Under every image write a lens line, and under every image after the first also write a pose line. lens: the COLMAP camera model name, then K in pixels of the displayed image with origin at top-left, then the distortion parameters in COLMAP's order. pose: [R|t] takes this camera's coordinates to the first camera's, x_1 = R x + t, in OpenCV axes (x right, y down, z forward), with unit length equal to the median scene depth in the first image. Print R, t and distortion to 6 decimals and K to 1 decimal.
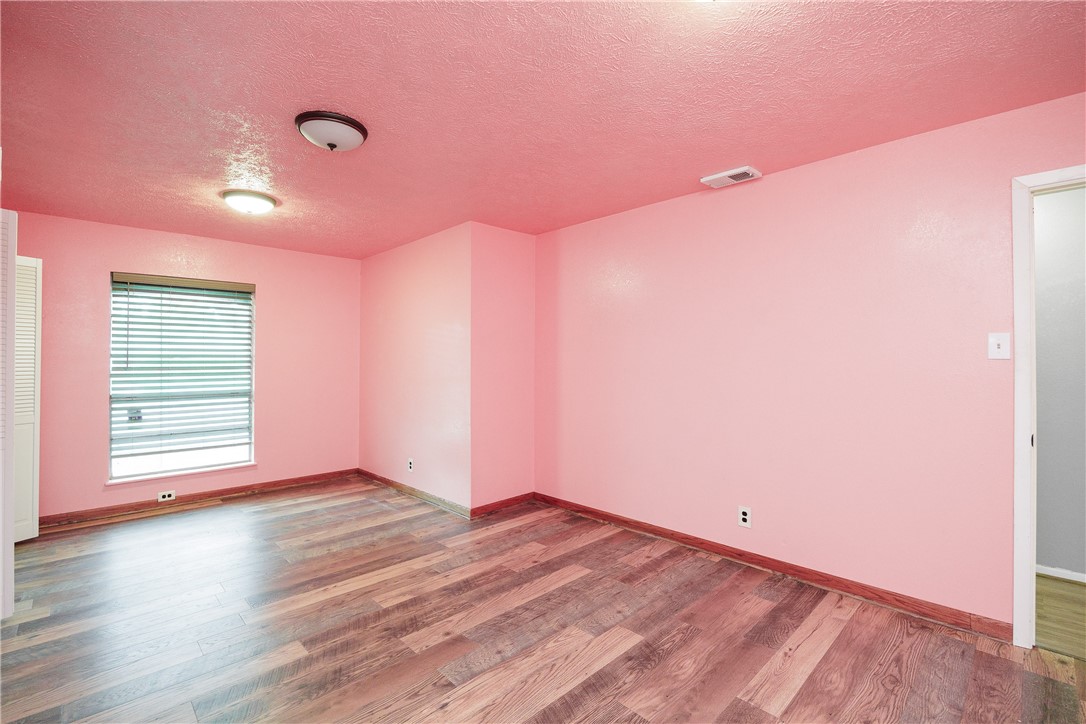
lens RADIAL K [[482.4, 0, 540.1], [0, 482.4, 359.0], [0, 0, 1]] dist [-0.015160, 0.001137]
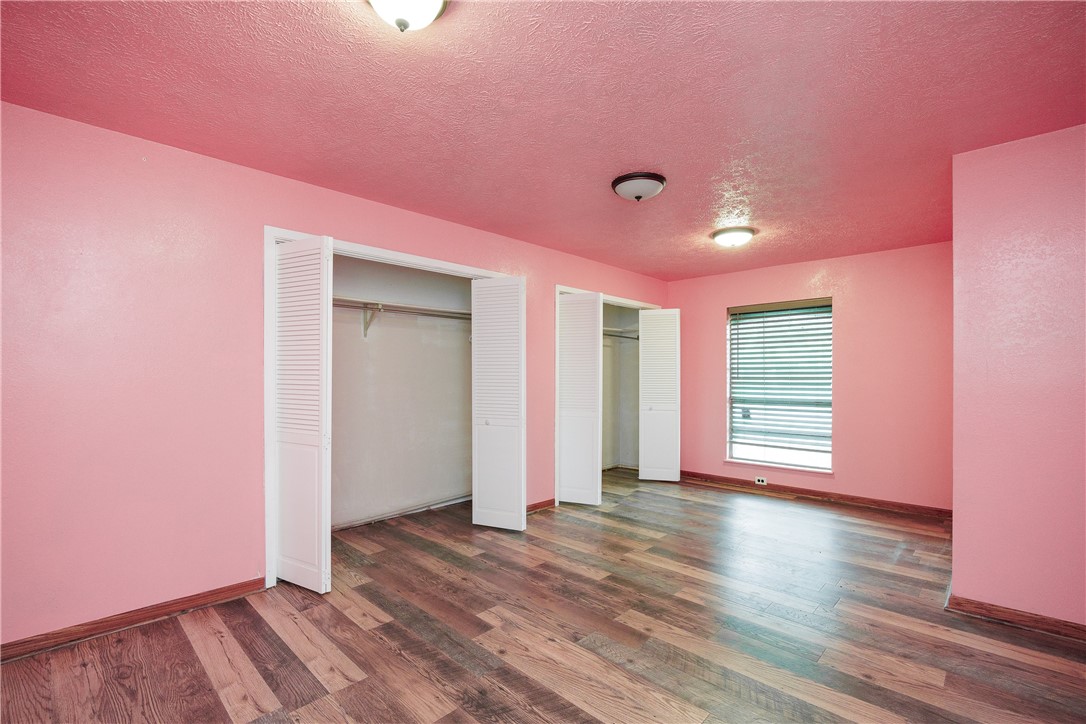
lens RADIAL K [[482.4, 0, 540.3], [0, 482.4, 368.9], [0, 0, 1]] dist [-0.015160, 0.001137]
pose [[0.028427, -0.011714, -0.999527, 0.465363], [0.005975, 0.999915, -0.011549, 0.006615], [0.999578, -0.005644, 0.028494, 0.400106]]
